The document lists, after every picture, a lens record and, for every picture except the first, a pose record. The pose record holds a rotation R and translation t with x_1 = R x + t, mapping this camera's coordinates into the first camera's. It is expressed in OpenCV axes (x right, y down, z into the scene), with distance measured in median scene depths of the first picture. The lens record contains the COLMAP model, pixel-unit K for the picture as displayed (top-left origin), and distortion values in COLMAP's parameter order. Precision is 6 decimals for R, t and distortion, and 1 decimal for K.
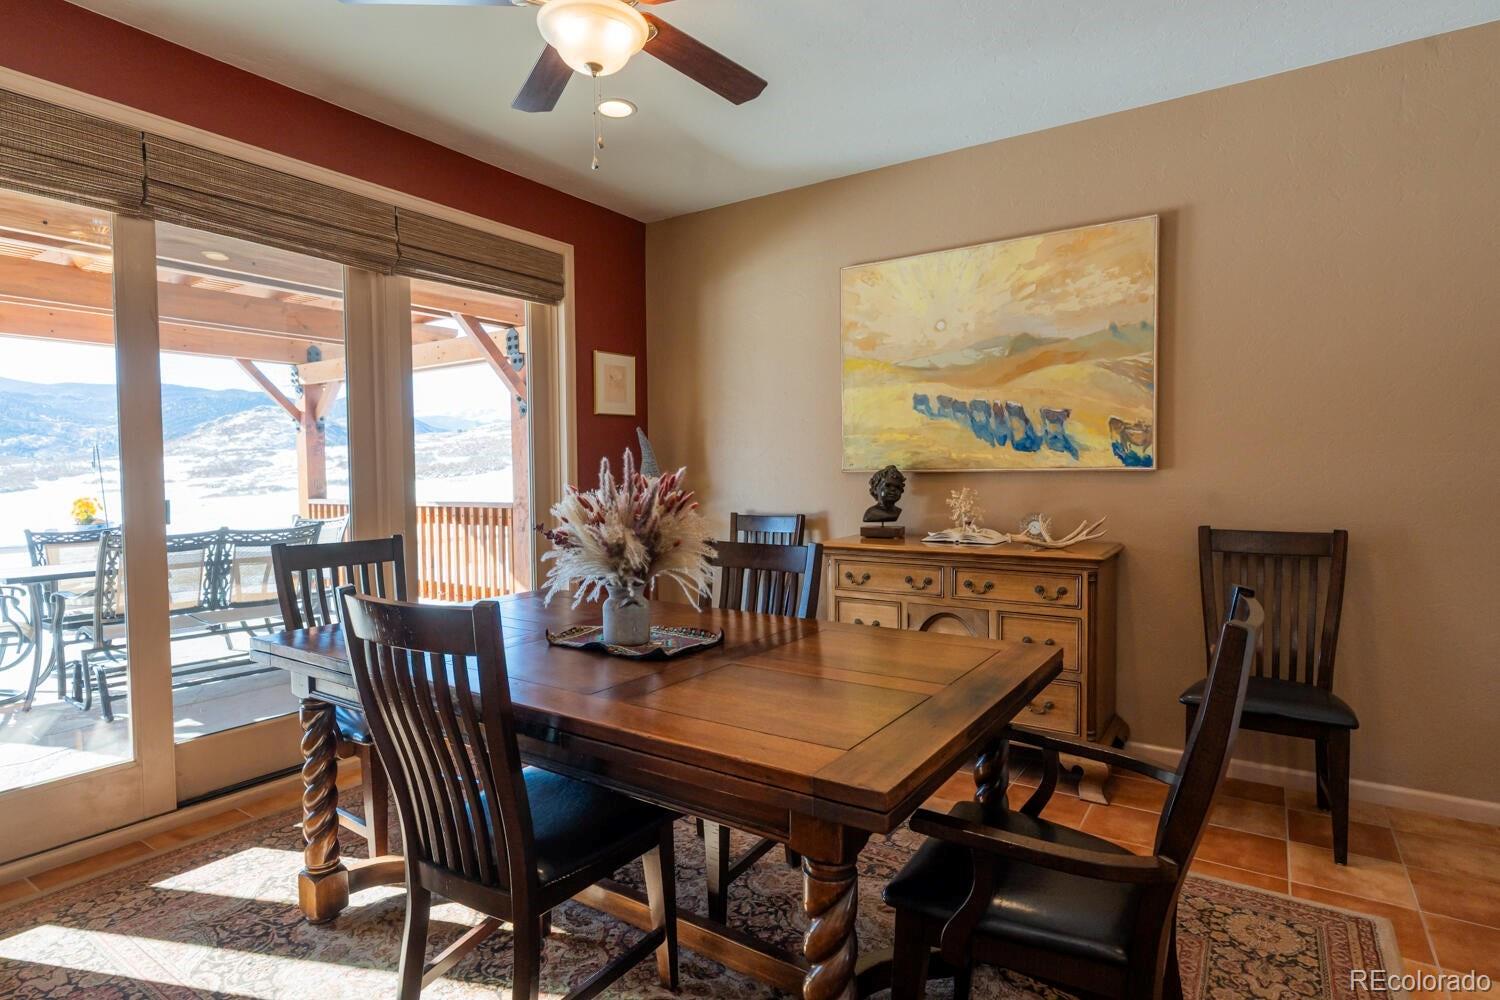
lens RADIAL K [[760.3, 0, 750.0], [0, 760.3, 500.0], [0, 0, 1]] dist [-0.001603, 0.002044]
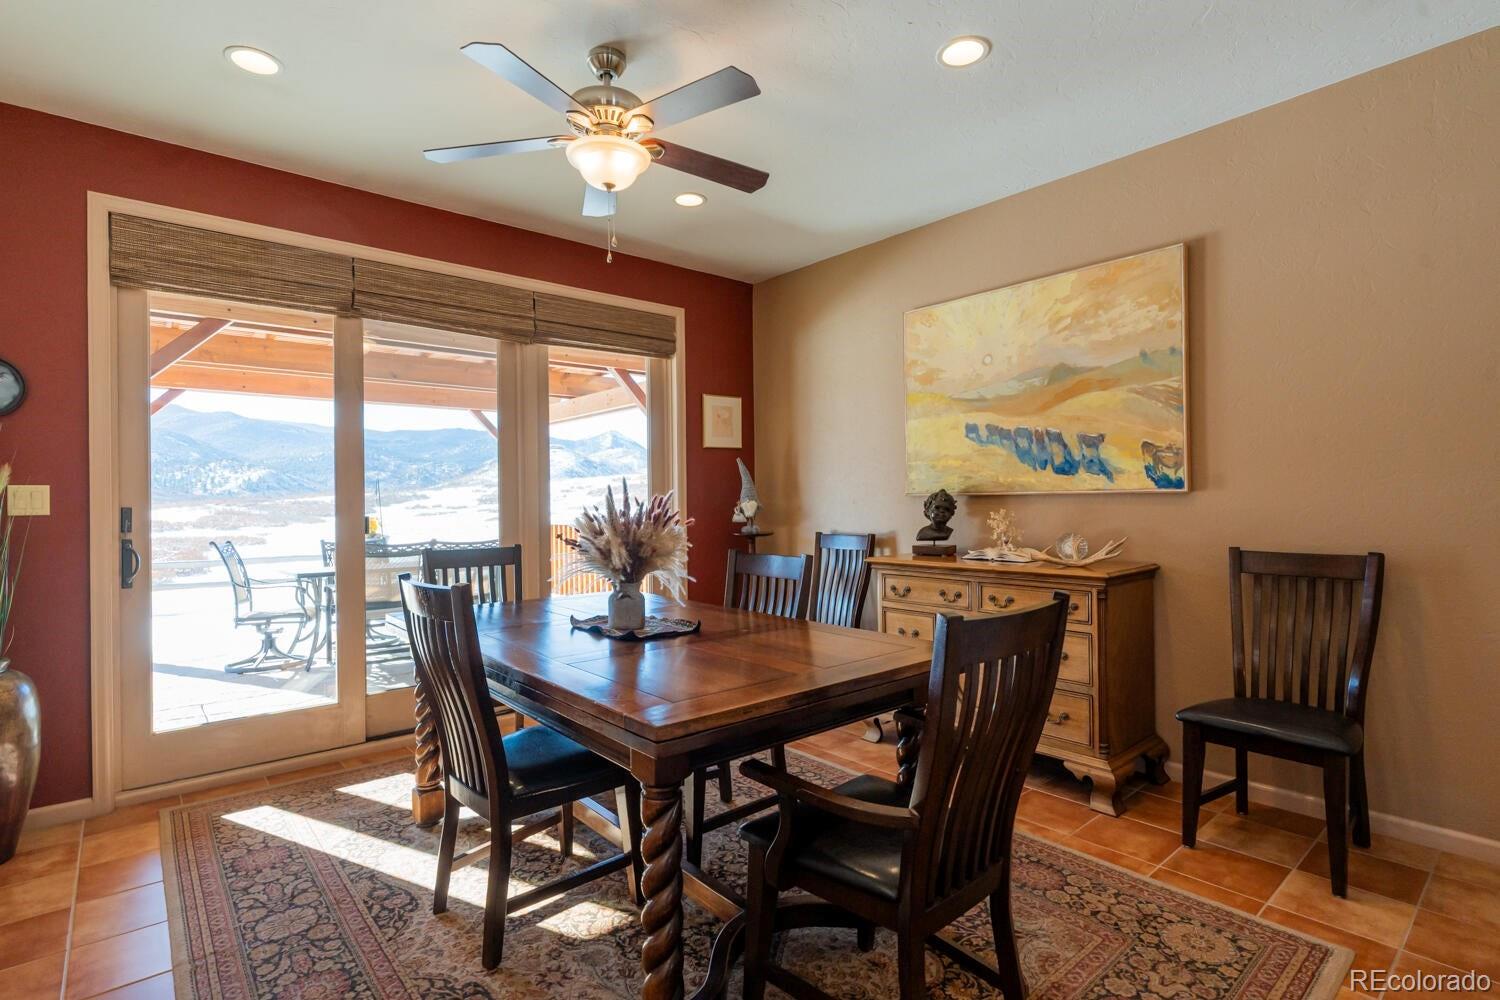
lens RADIAL K [[703.8, 0, 750.0], [0, 703.8, 500.0], [0, 0, 1]] dist [0.001073, 0.000354]
pose [[0.966668, -0.001768, -0.256027, 0.209384], [-0.007000, 0.999420, -0.033330, 0.006840], [0.255938, 0.034011, 0.966095, -0.056321]]
